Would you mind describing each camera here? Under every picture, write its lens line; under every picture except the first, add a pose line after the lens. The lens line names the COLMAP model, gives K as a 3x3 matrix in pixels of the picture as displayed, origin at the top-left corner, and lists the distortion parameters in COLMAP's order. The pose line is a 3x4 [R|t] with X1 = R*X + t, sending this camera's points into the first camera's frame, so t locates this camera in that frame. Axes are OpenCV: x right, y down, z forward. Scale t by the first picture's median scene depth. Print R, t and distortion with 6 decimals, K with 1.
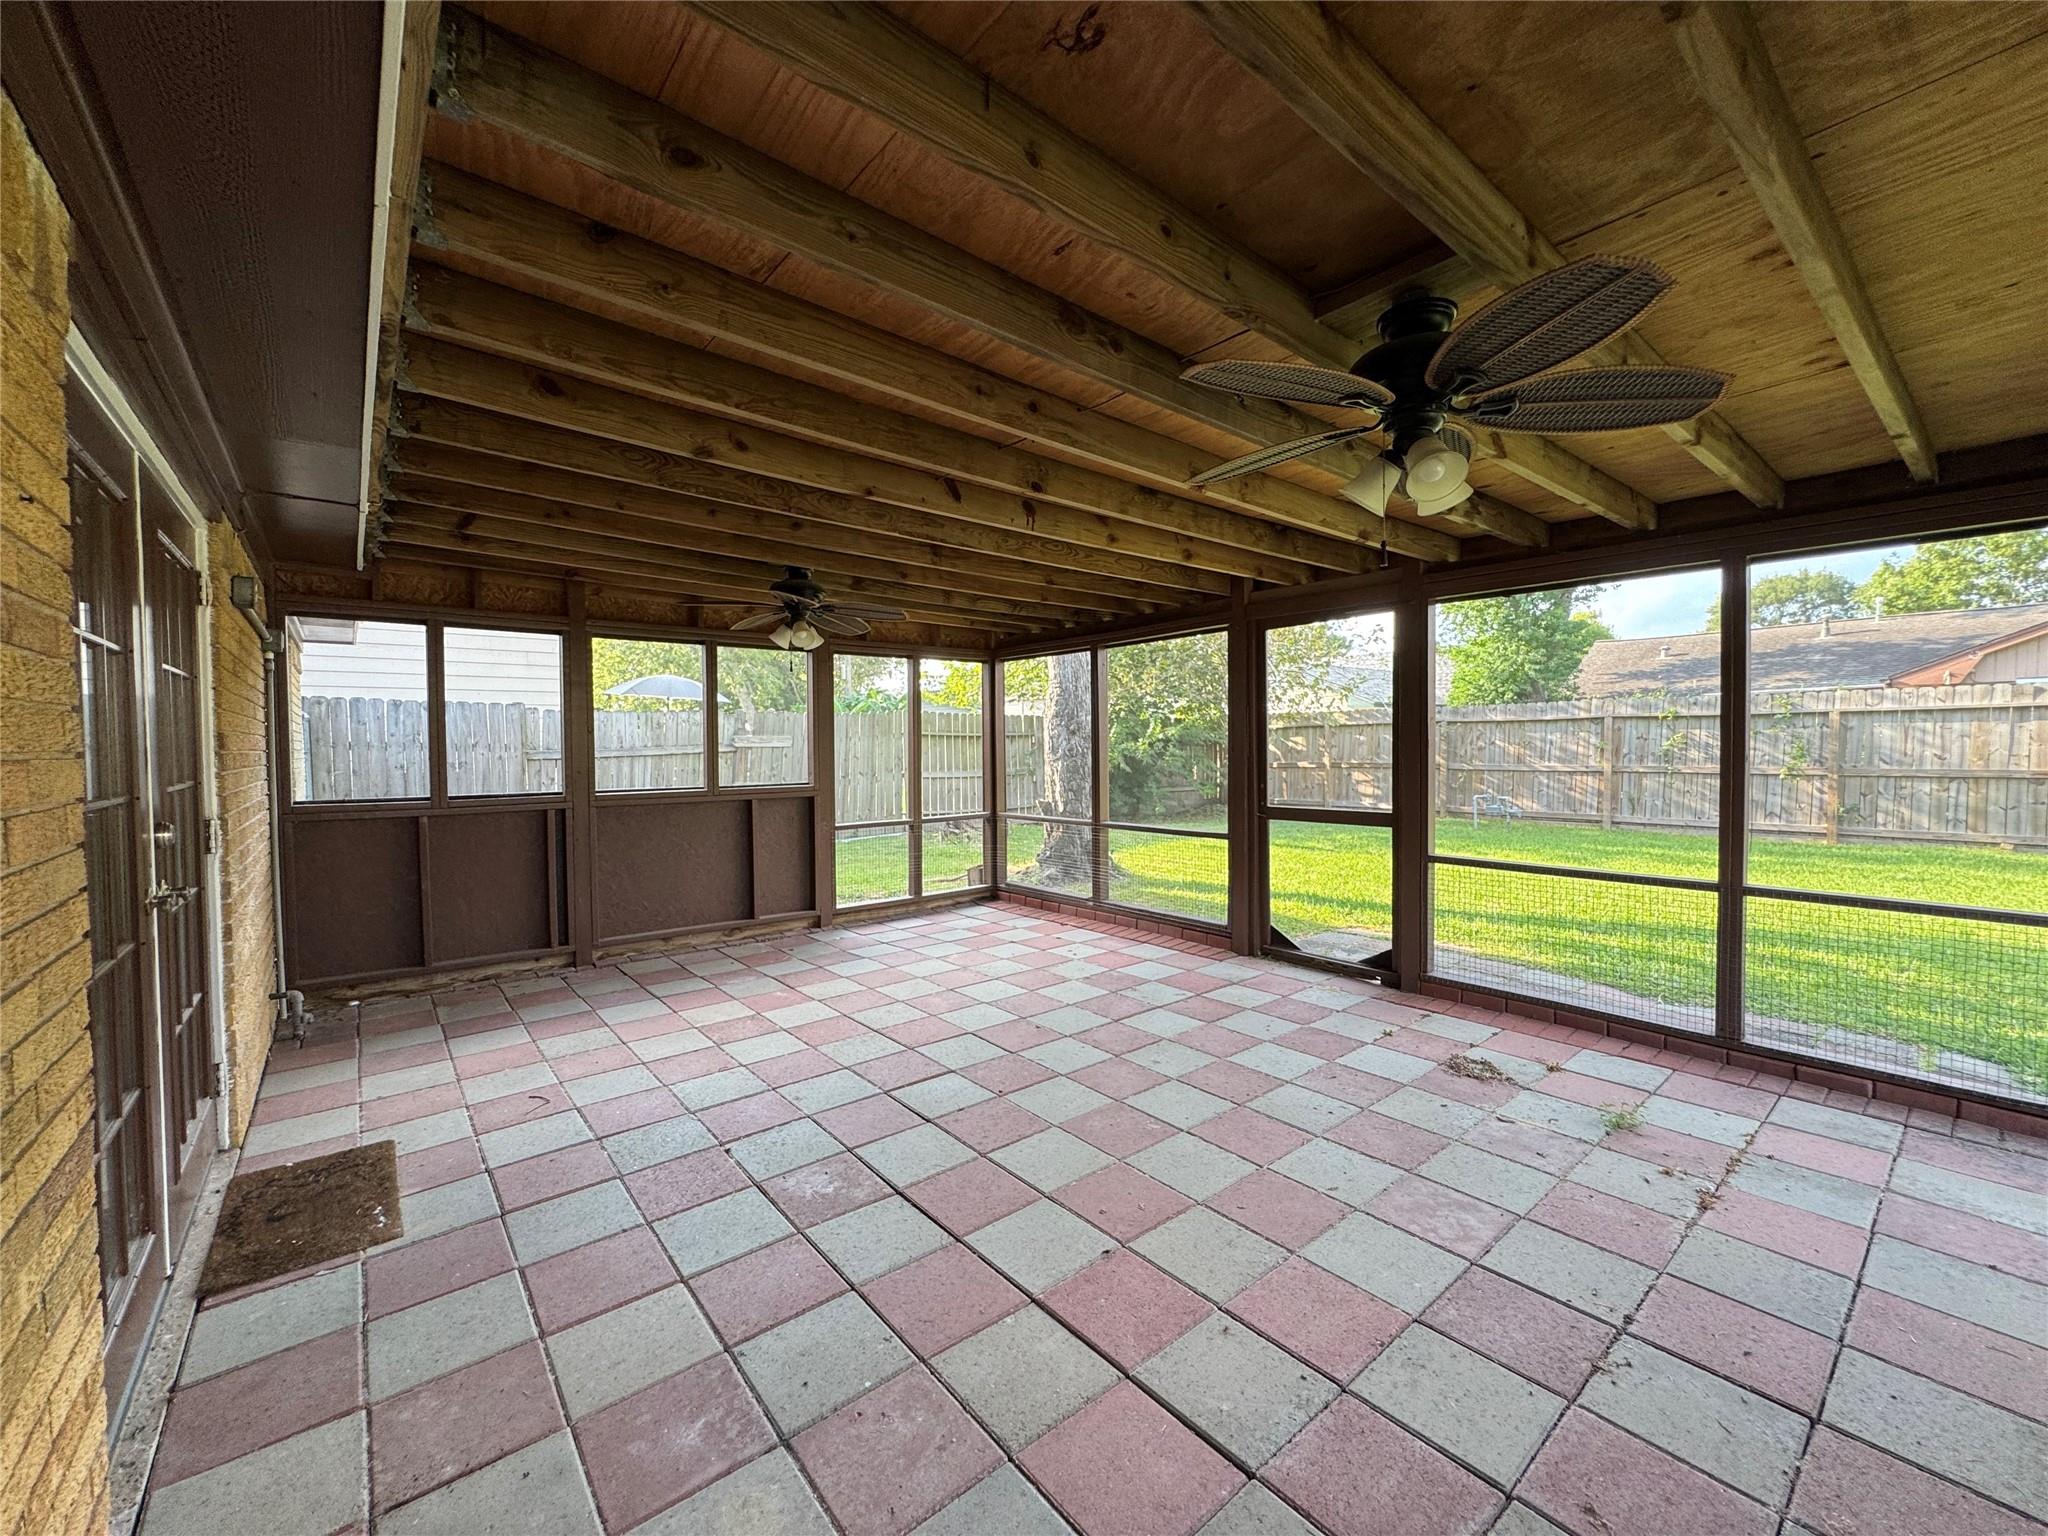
lens RADIAL K [[820.8, 0, 1021.7], [0, 820.8, 766.9], [0, 0, 1]] dist [-0.001647, 0.000284]
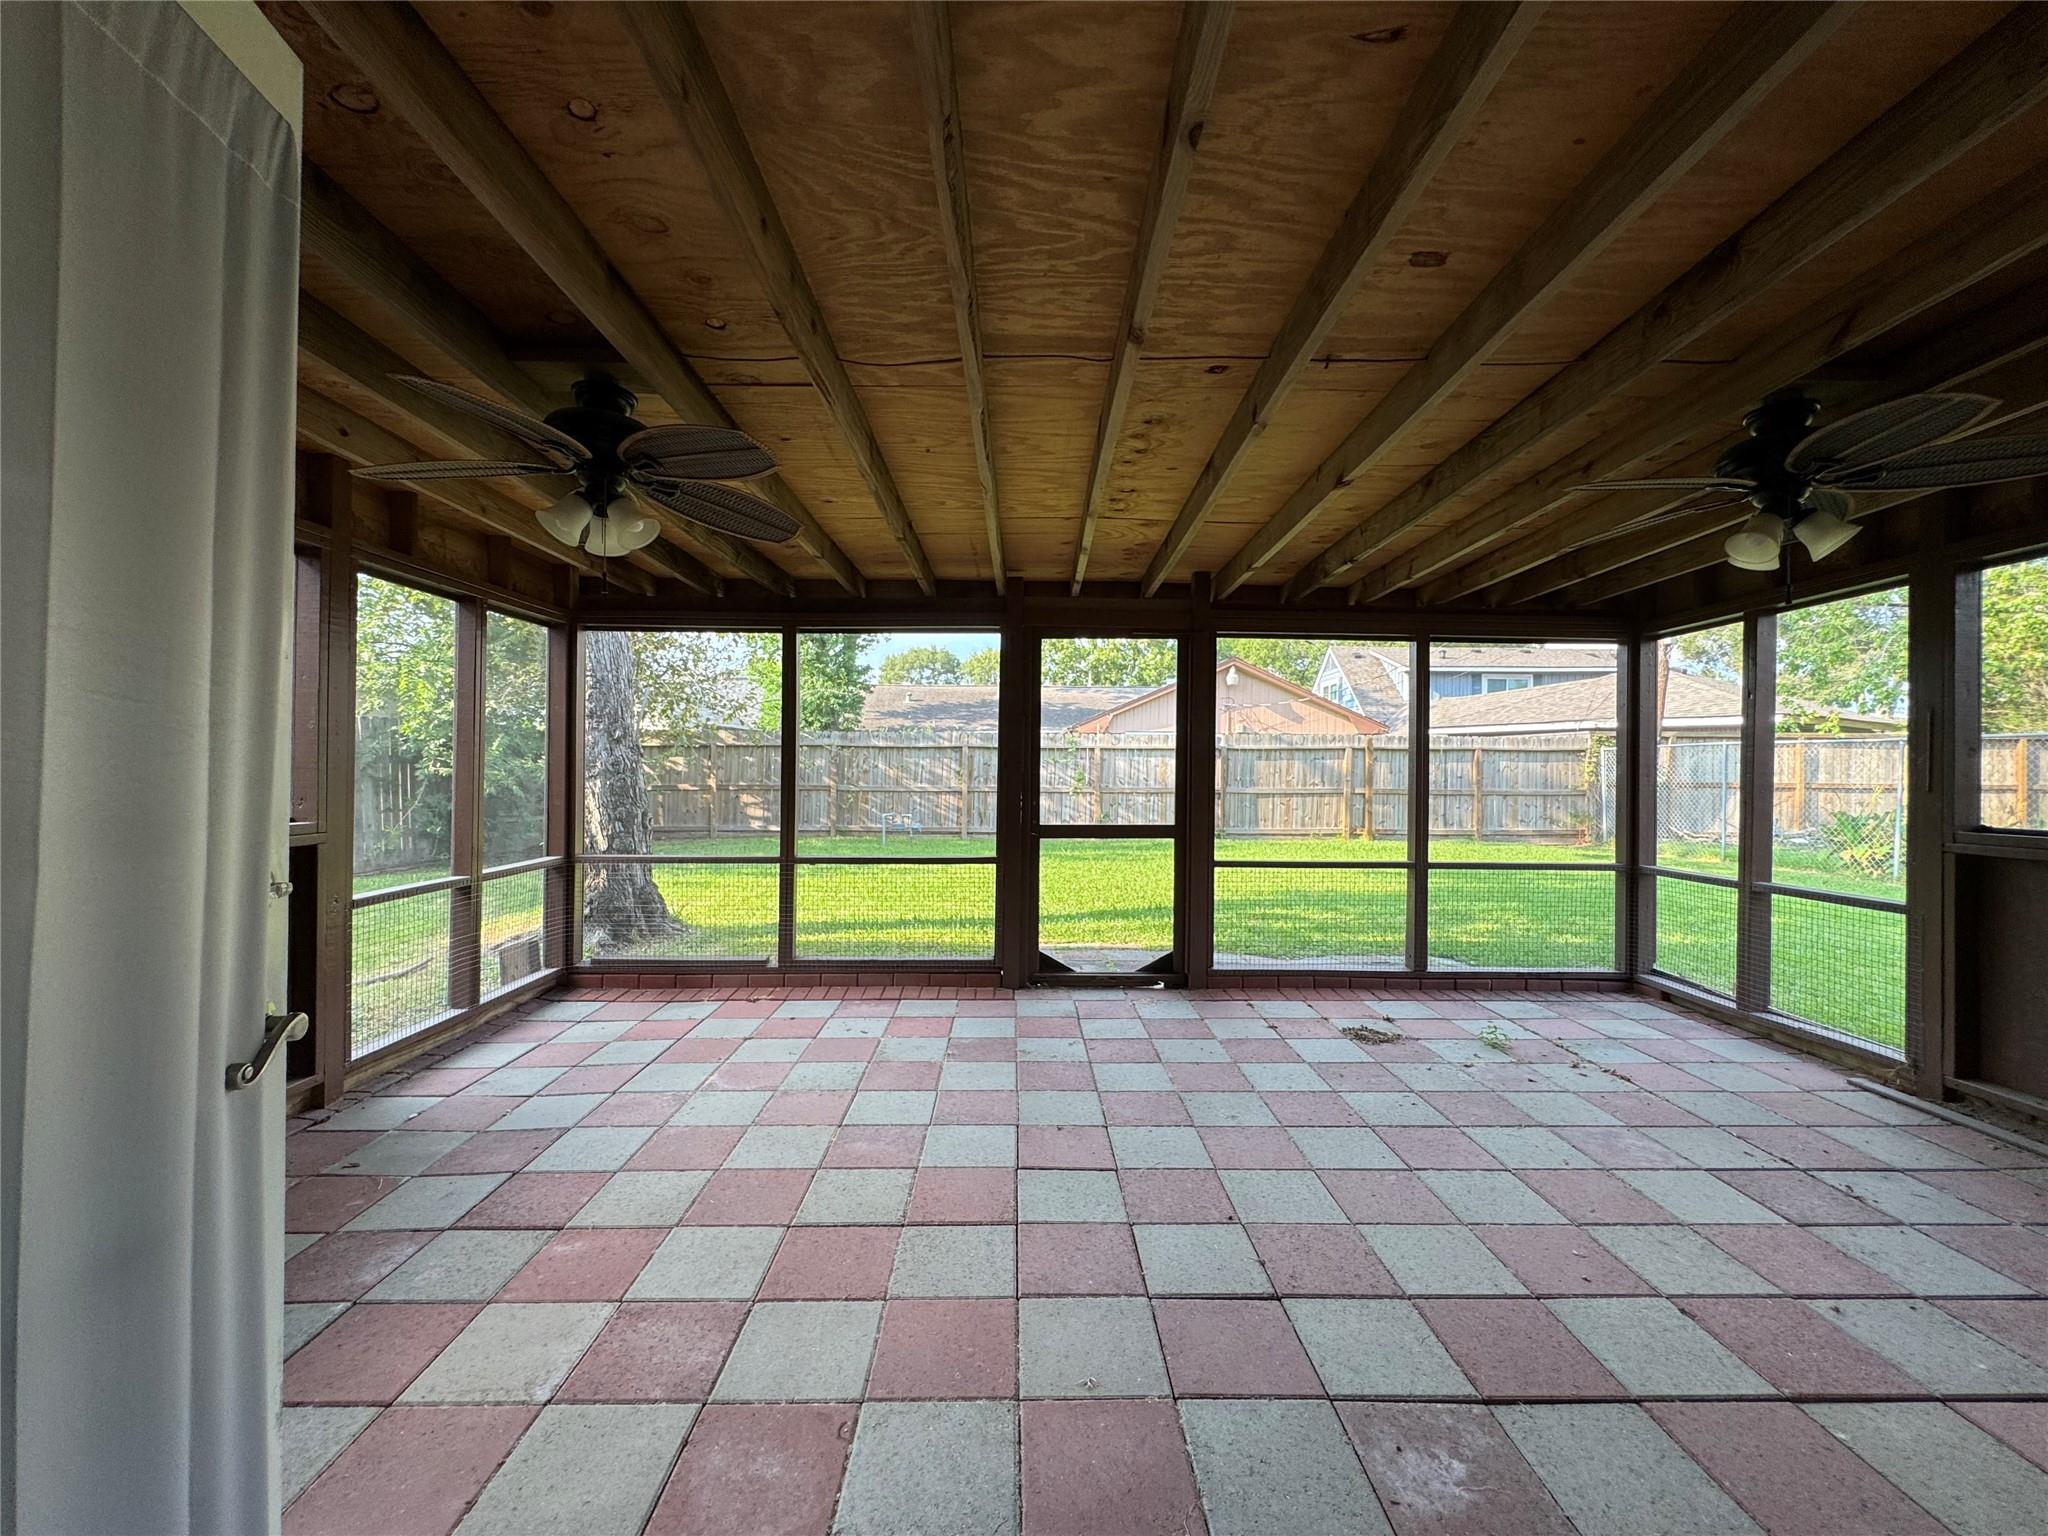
lens RADIAL K [[820.8, 0, 1031.6], [0, 820.8, 773.8], [0, 0, 1]] dist [-0.001647, 0.000284]
pose [[0.621963, 0.009503, 0.782989, -0.444461], [0.007560, 0.999807, -0.018140, 0.006454], [-0.783010, 0.017202, 0.621771, 0.420414]]
